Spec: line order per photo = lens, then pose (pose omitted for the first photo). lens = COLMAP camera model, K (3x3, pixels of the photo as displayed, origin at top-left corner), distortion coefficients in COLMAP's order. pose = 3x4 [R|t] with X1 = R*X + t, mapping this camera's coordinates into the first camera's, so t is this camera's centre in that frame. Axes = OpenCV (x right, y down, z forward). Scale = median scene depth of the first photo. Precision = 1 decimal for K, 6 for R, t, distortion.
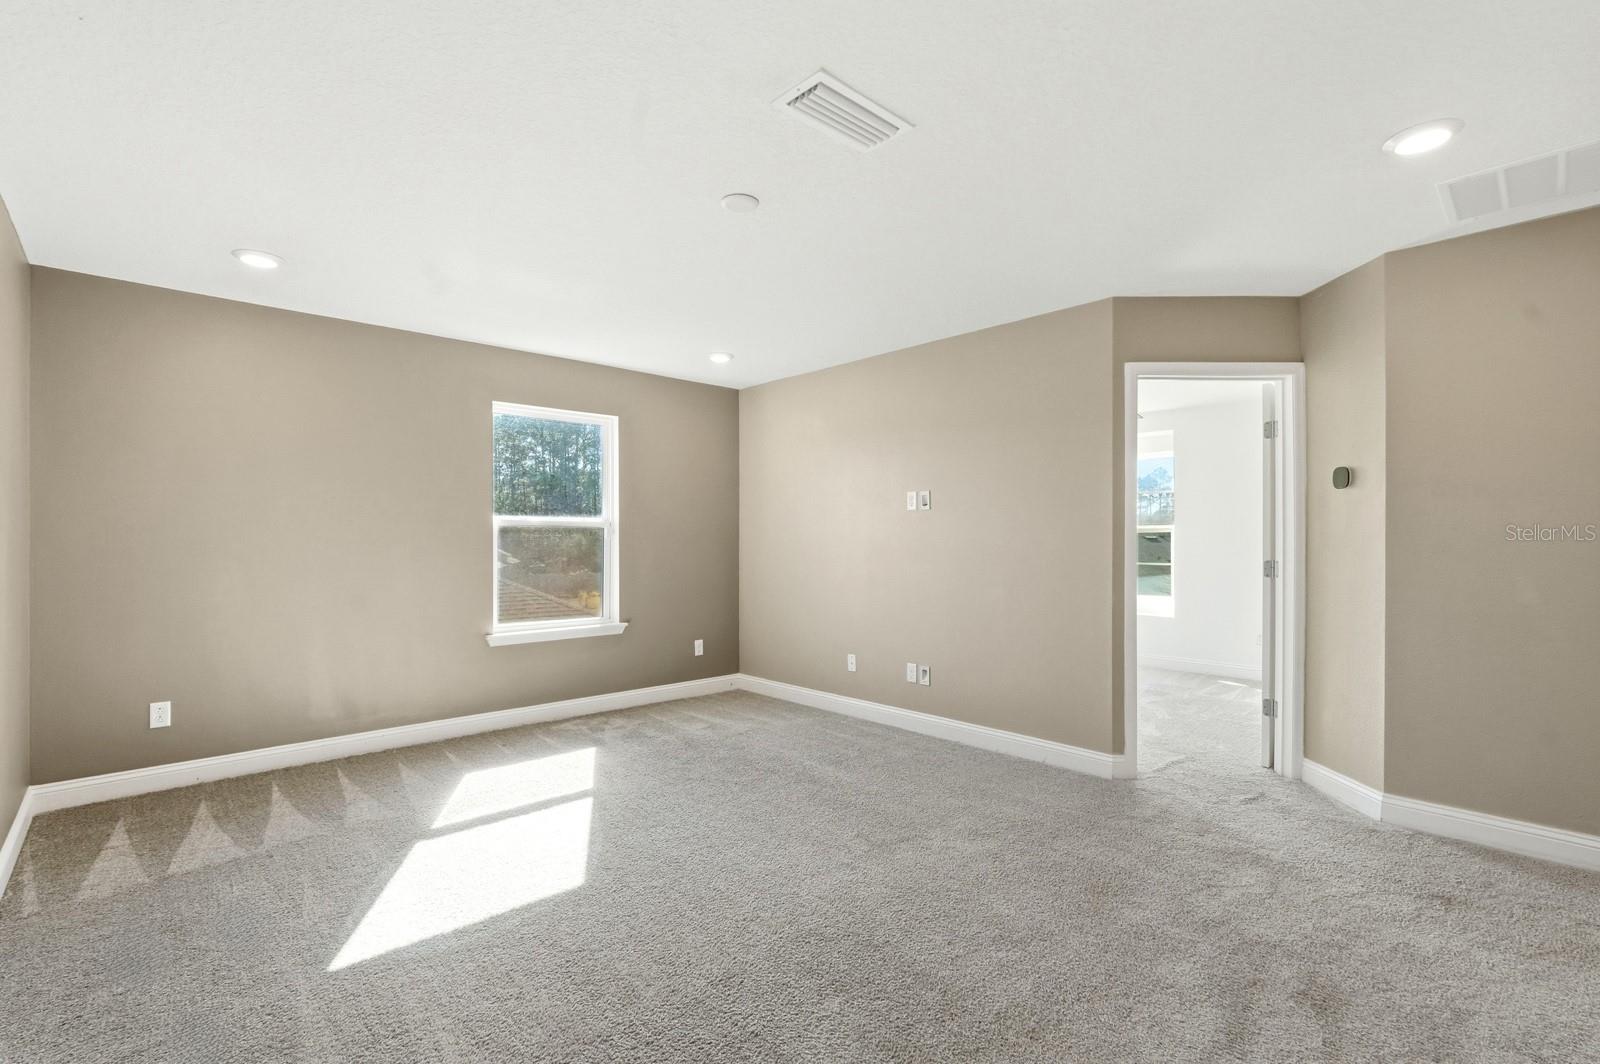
lens RADIAL K [[718.5, 0, 792.3], [0, 718.5, 530.7], [0, 0, 1]] dist [-0.012001, 0.000516]
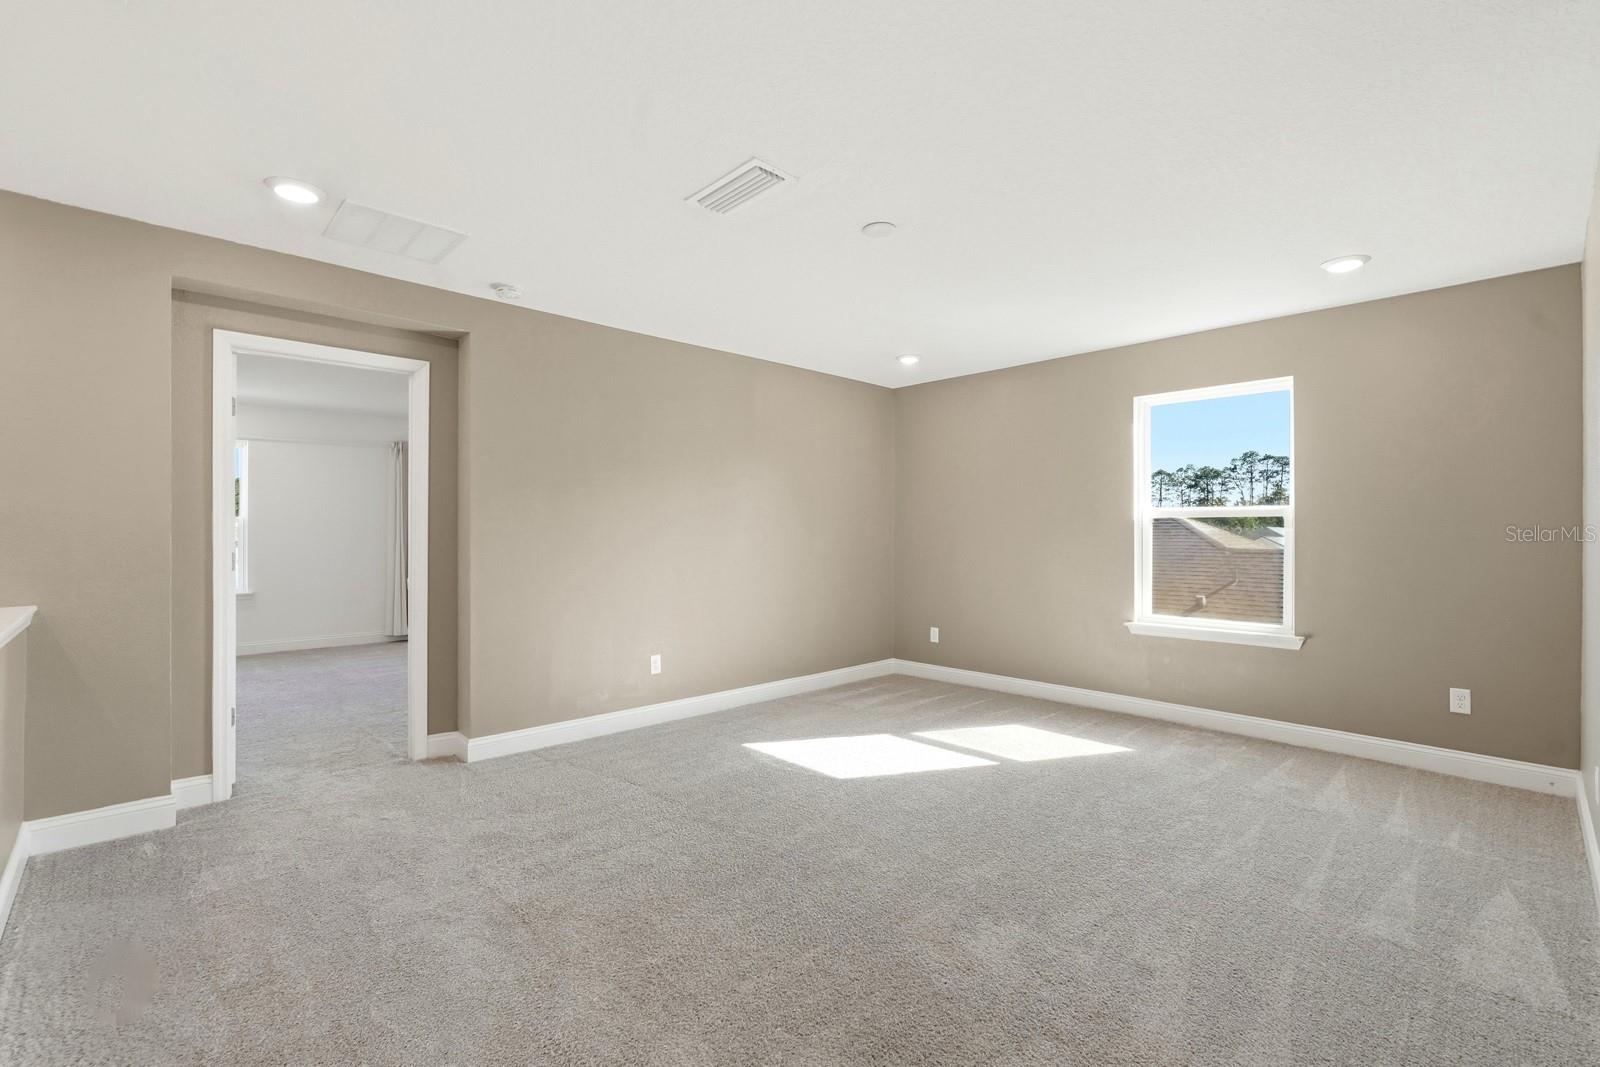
lens RADIAL K [[722.7, 0, 797.9], [0, 722.7, 520.7], [0, 0, 1]] dist [-0.008507, 0.001012]
pose [[0.029988, -0.007195, -0.999524, 0.610638], [0.008083, 0.999943, -0.006955, 0.001879], [0.999518, -0.007870, 0.030044, 0.486132]]
